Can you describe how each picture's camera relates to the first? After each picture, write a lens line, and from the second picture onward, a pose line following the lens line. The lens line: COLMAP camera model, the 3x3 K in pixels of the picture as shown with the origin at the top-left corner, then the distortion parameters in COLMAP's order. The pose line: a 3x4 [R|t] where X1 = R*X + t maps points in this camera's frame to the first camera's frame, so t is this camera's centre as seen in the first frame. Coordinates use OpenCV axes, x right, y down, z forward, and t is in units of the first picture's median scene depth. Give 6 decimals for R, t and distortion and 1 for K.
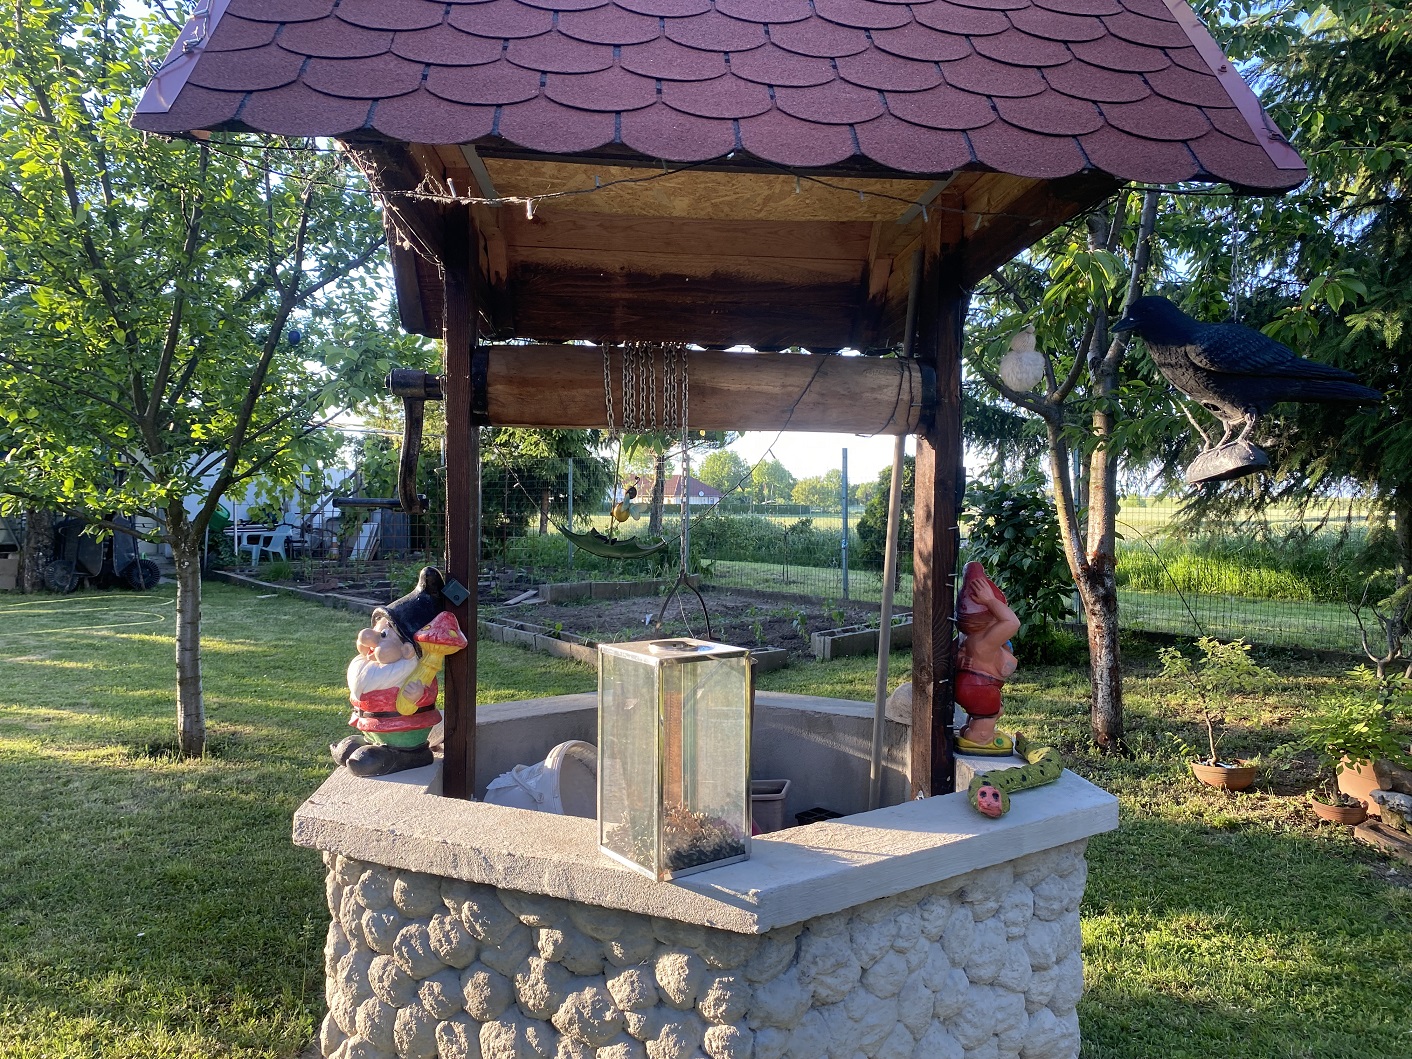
lens RADIAL K [[1071.1, 0, 706.7], [0, 1071.1, 528.6], [0, 0, 1]] dist [0.000697, -0.000377]
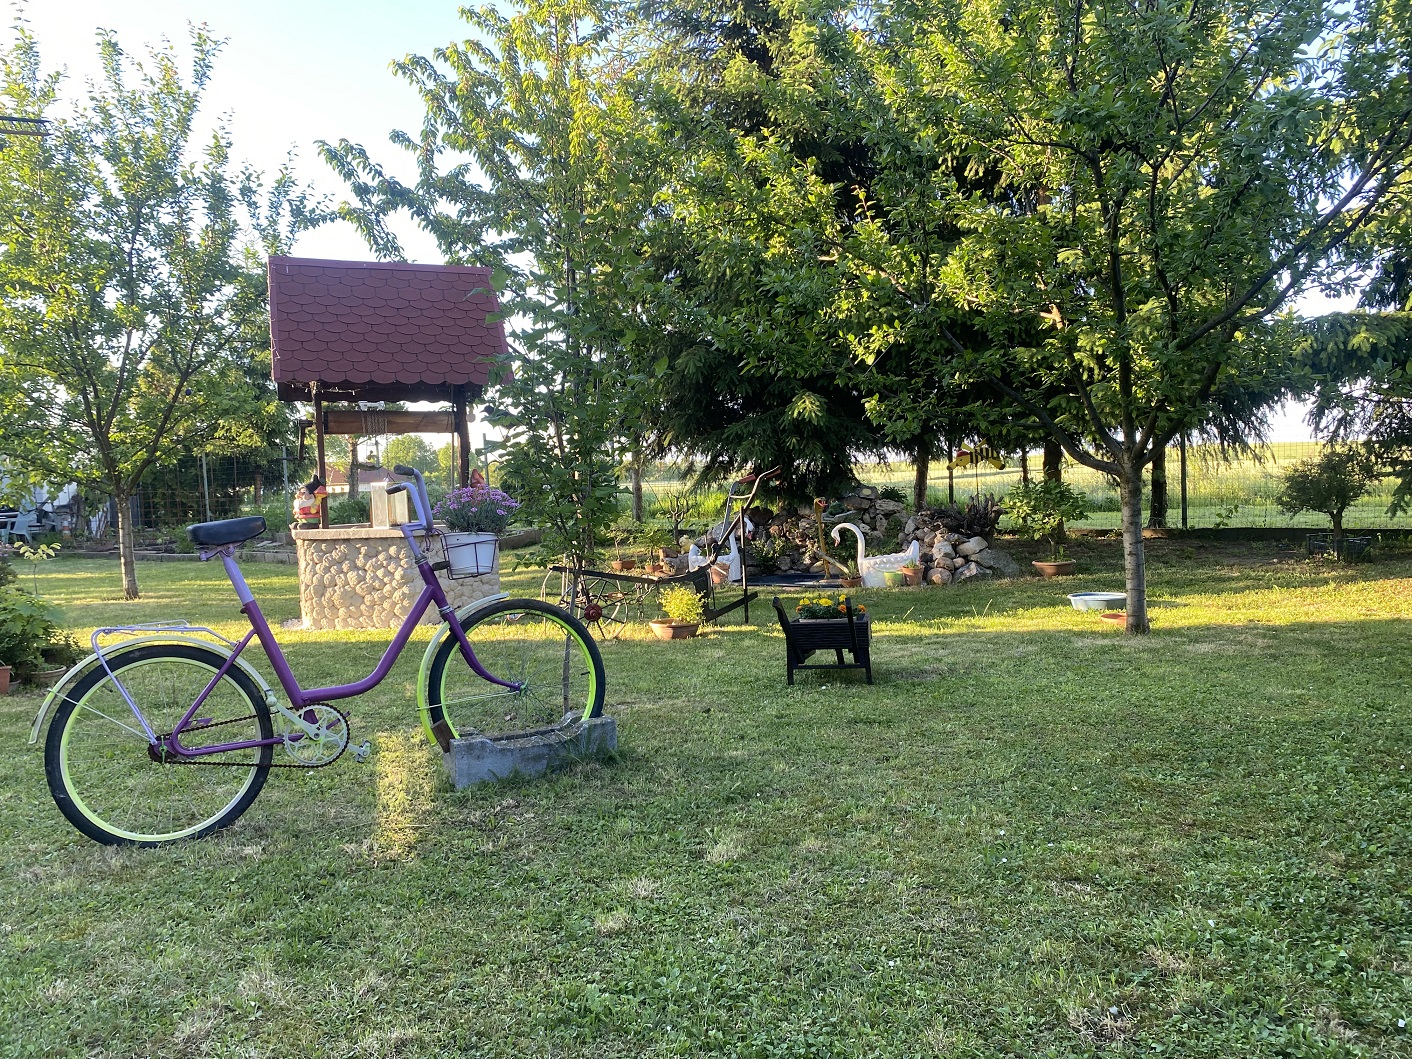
lens RADIAL K [[1071.1, 0, 706.4], [0, 1071.1, 526.7], [0, 0, 1]] dist [0.000697, -0.000377]
pose [[0.958392, -0.058812, 0.279332, -0.017776], [0.054010, 0.998231, 0.024863, 0.236891], [-0.280300, -0.008741, 0.959873, -3.451161]]
